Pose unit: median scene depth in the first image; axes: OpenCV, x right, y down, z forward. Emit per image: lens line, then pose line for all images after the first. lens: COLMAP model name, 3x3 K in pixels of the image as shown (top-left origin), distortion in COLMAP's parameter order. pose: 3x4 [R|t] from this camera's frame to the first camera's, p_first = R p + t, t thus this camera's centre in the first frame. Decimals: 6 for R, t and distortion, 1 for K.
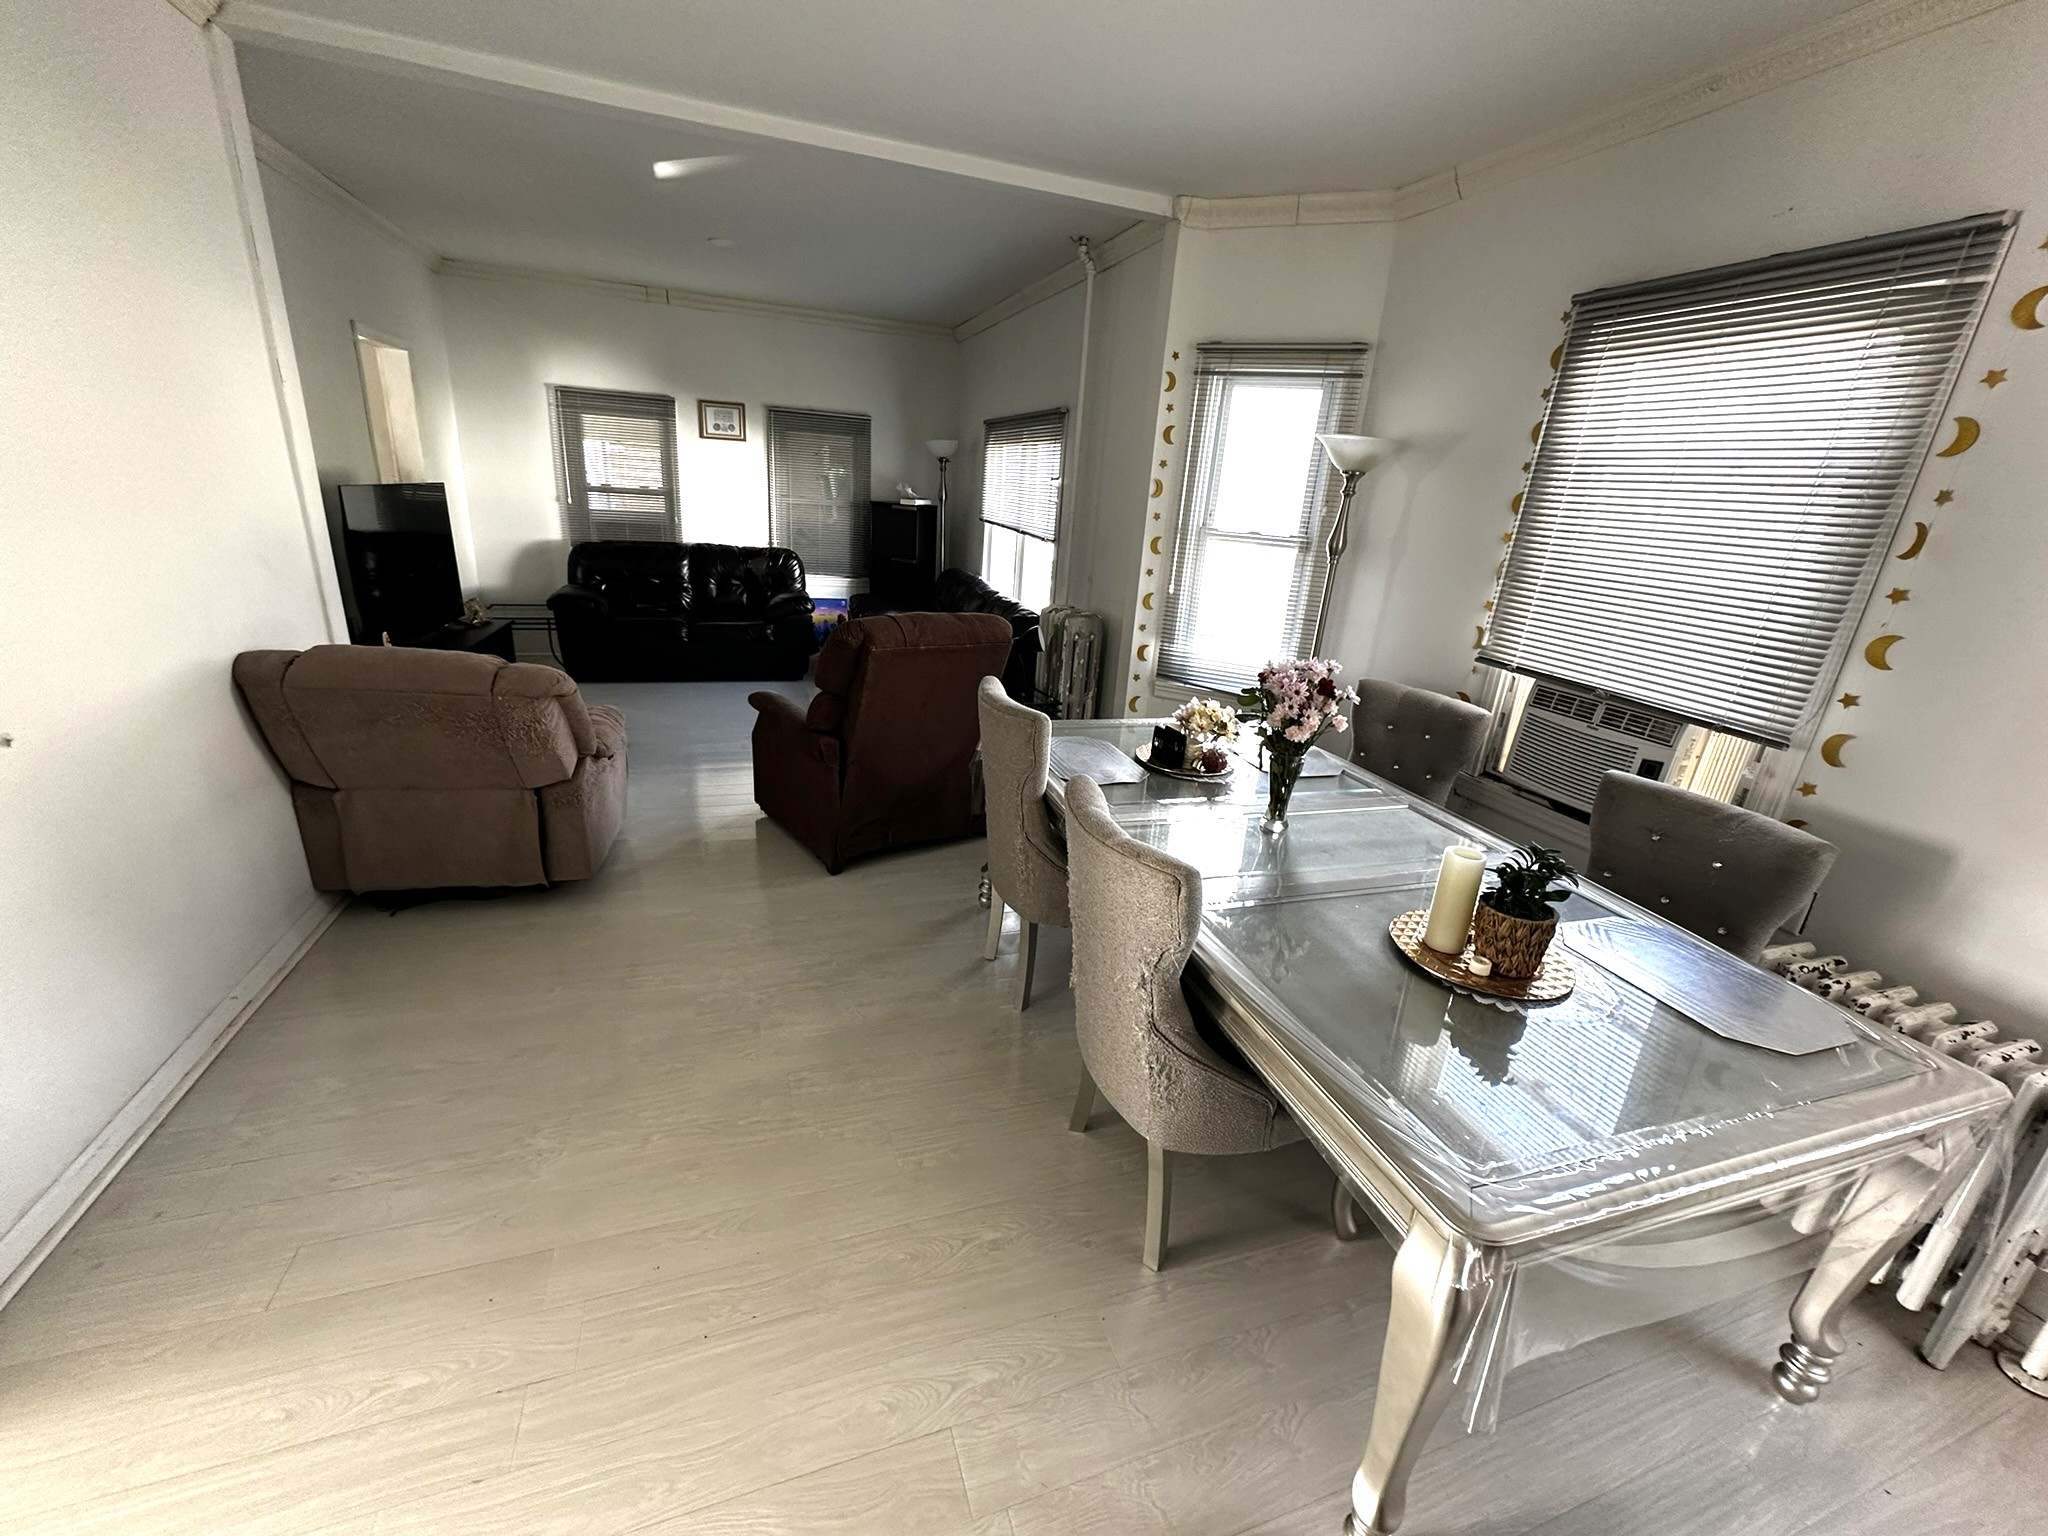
lens RADIAL K [[817.3, 0, 1026.3], [0, 817.3, 767.2], [0, 0, 1]] dist [-0.001193, 0.000246]
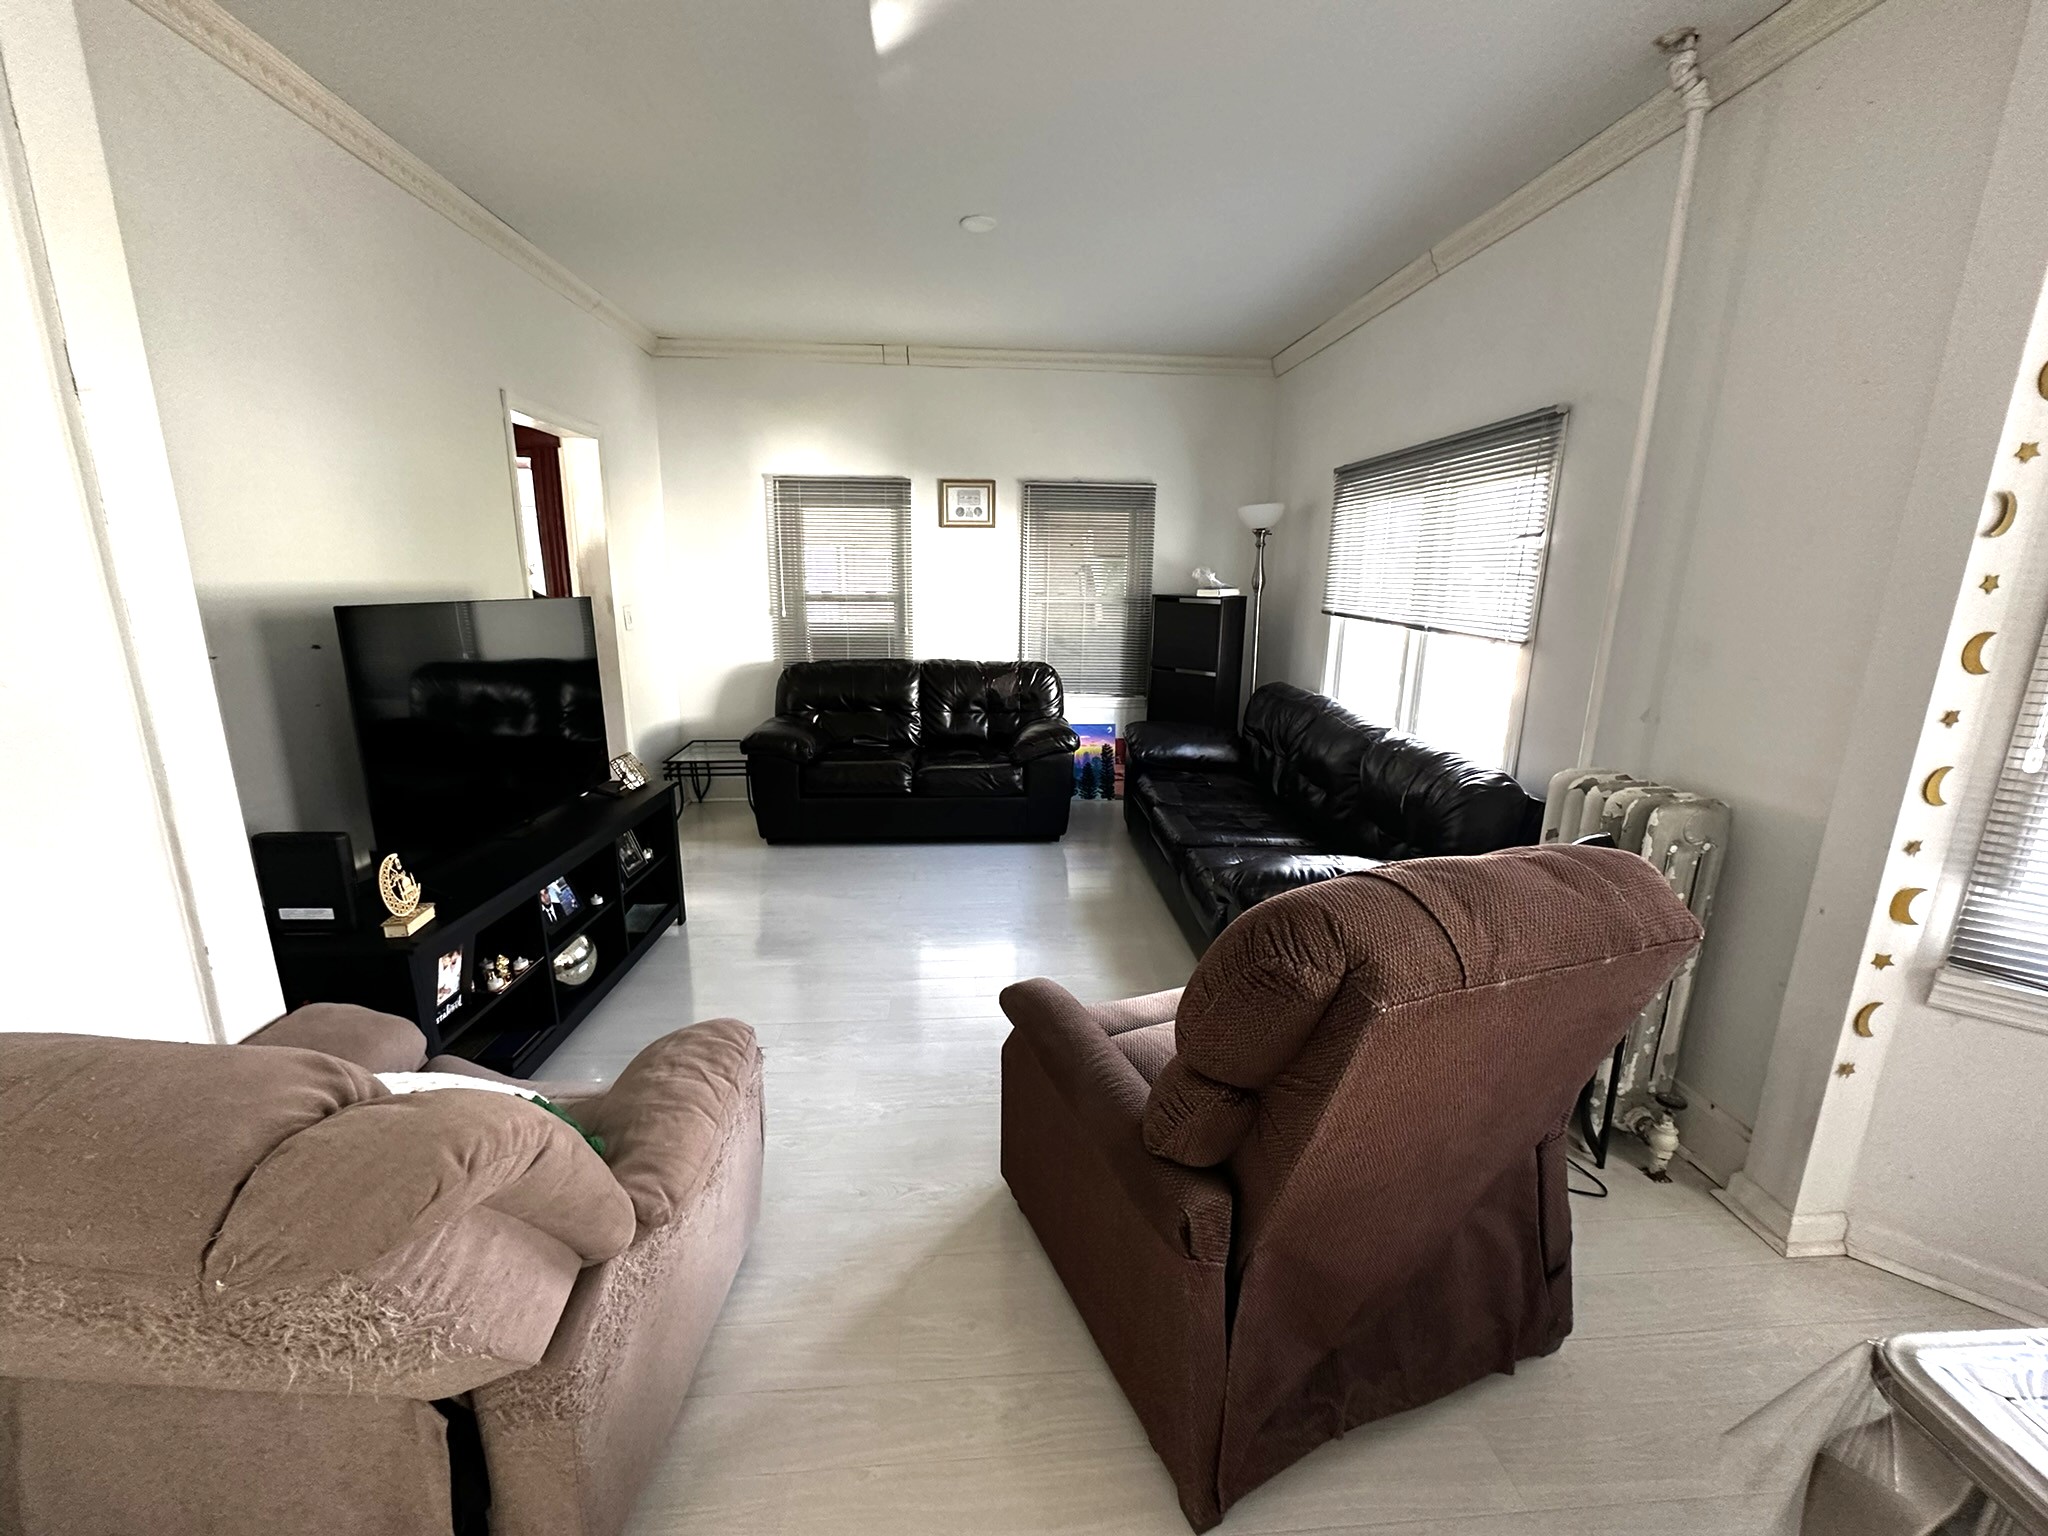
lens RADIAL K [[817.3, 0, 1026.3], [0, 817.3, 767.2], [0, 0, 1]] dist [-0.001193, 0.000246]
pose [[0.964355, 0.002697, -0.264598, -0.113782], [-0.031976, 0.993808, -0.106413, -0.096448], [0.262673, 0.111081, 0.958470, 0.304075]]
